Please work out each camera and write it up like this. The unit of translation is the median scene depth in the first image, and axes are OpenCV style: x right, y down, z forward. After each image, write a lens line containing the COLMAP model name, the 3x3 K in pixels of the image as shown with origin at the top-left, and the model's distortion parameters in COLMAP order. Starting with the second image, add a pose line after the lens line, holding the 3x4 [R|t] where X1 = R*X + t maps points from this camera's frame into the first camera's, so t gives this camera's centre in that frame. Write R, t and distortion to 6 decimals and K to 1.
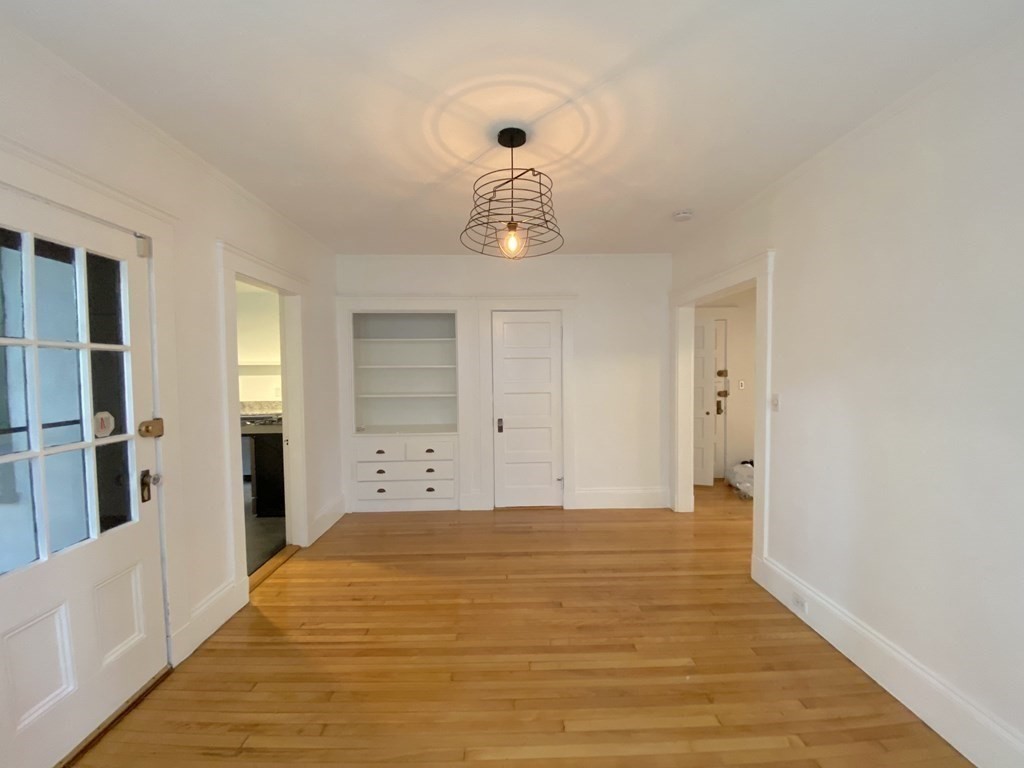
lens RADIAL K [[413.3, 0, 512.0], [0, 413.3, 384.0], [0, 0, 1]] dist [0.039635, -0.029875]
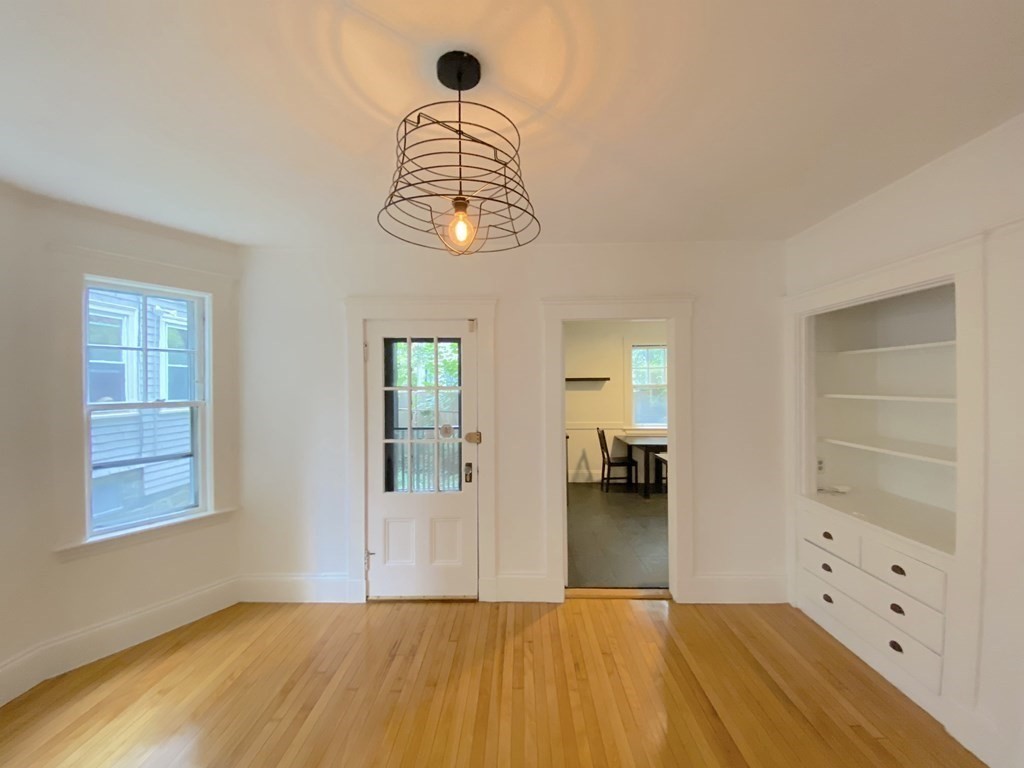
lens RADIAL K [[413.3, 0, 512.0], [0, 413.3, 384.0], [0, 0, 1]] dist [0.039635, -0.029875]
pose [[-0.039259, 0.007243, -0.999203, 0.619686], [-0.028966, 0.999545, 0.008383, -0.101792], [0.998809, 0.029272, -0.039031, 1.062749]]
